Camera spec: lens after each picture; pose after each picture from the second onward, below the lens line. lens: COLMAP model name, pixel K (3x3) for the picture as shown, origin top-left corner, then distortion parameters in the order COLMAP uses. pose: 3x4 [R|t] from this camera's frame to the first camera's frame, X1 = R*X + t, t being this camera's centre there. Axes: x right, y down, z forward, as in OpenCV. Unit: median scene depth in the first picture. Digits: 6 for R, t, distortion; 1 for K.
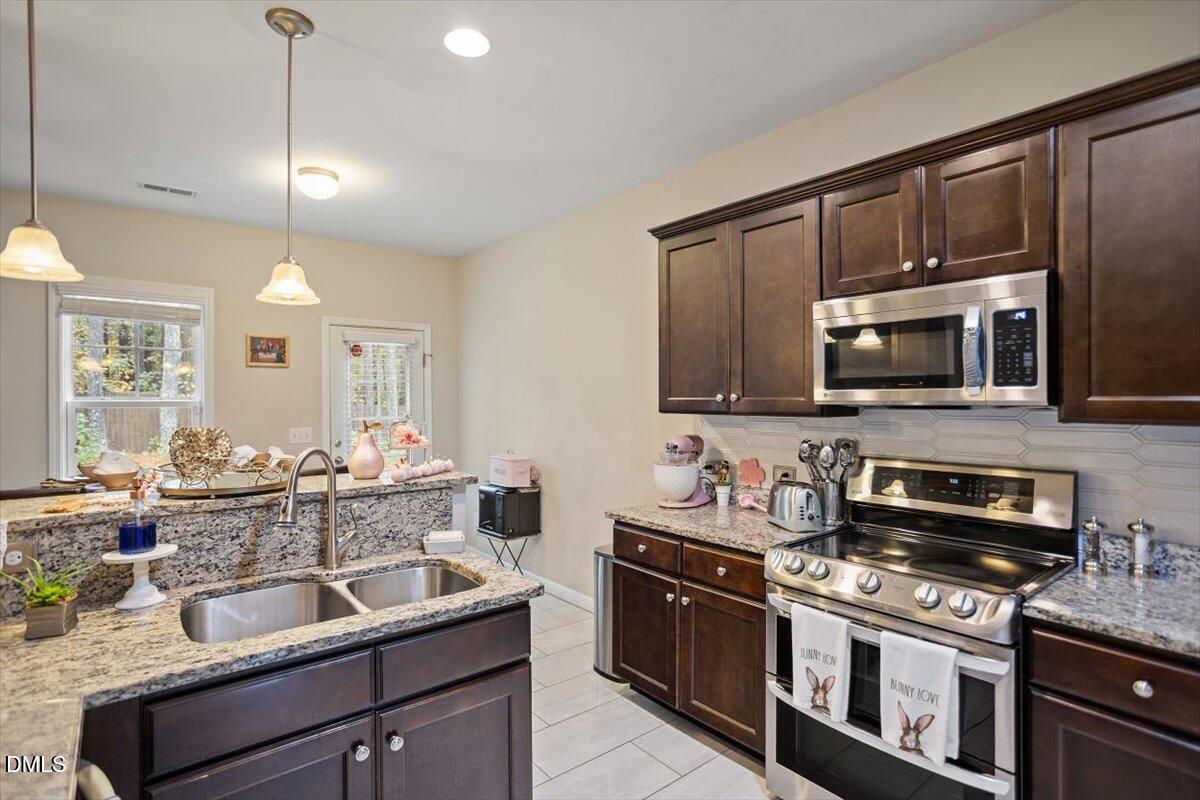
lens RADIAL K [[565.6, 0, 600.0], [0, 565.6, 400.0], [0, 0, 1]] dist [-0.046167, 0.025446]
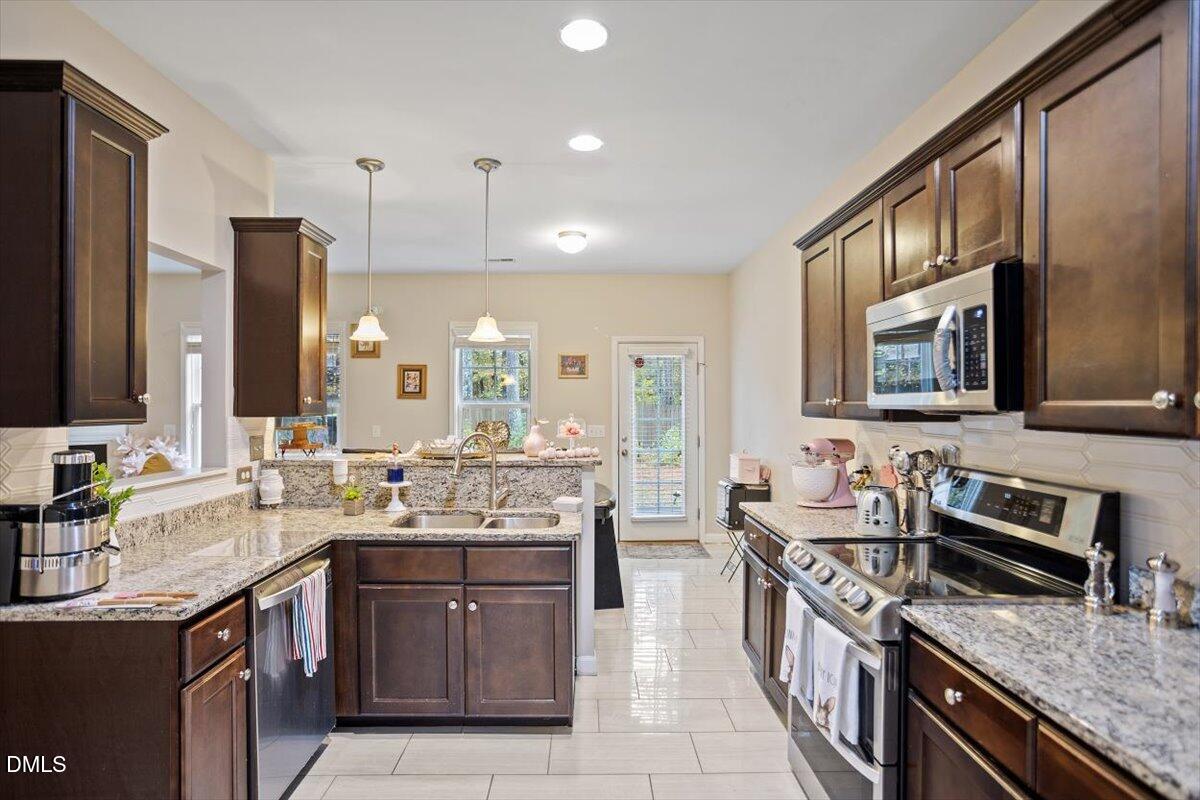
lens RADIAL K [[565.6, 0, 600.0], [0, 565.6, 400.0], [0, 0, 1]] dist [-0.046167, 0.025446]
pose [[0.808445, -0.001211, -0.588571, 0.710744], [-0.002815, 0.999978, -0.005924, 0.000001], [0.588565, 0.006446, 0.808424, -0.114222]]
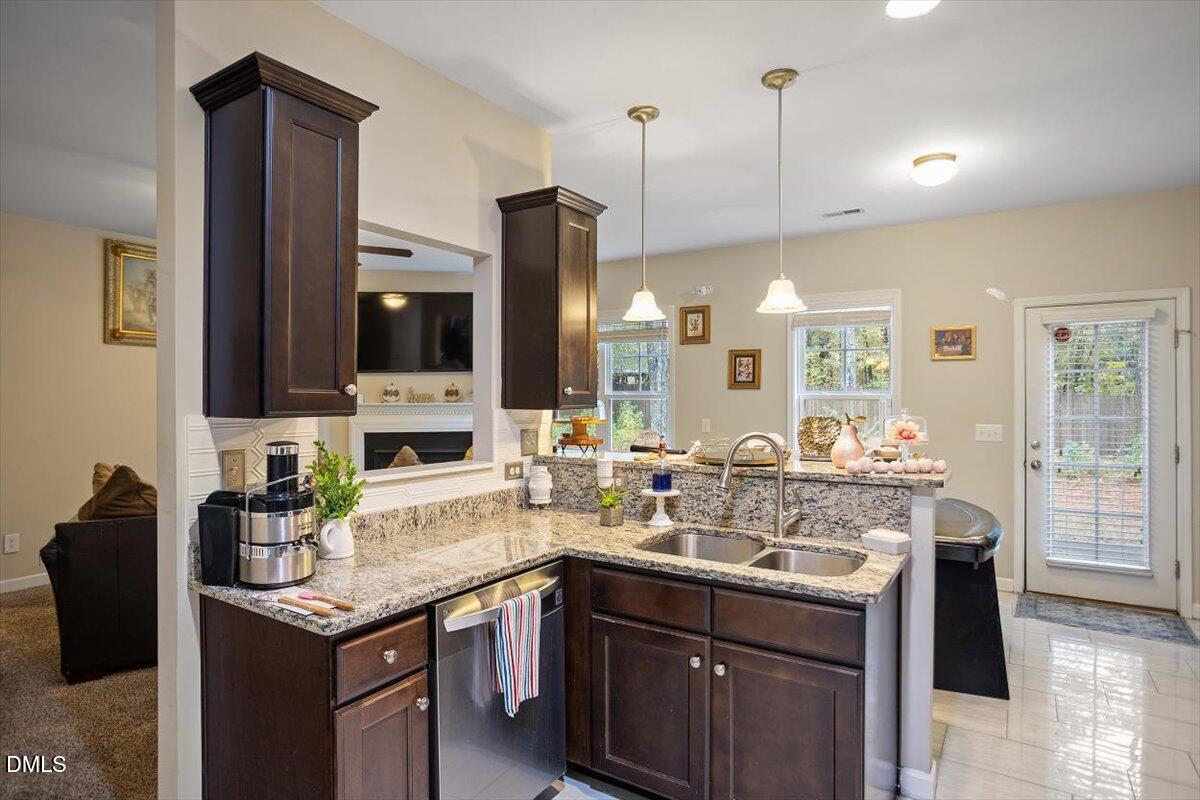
lens RADIAL K [[633.8, 0, 621.9], [0, 633.8, 395.6], [0, 0, 1]] dist [-0.051381, 0.041251]
pose [[0.355499, 0.003444, -0.934670, 0.648412], [-0.001412, 0.999994, 0.003147, 0.000434], [0.934676, 0.000201, 0.355501, 0.221884]]
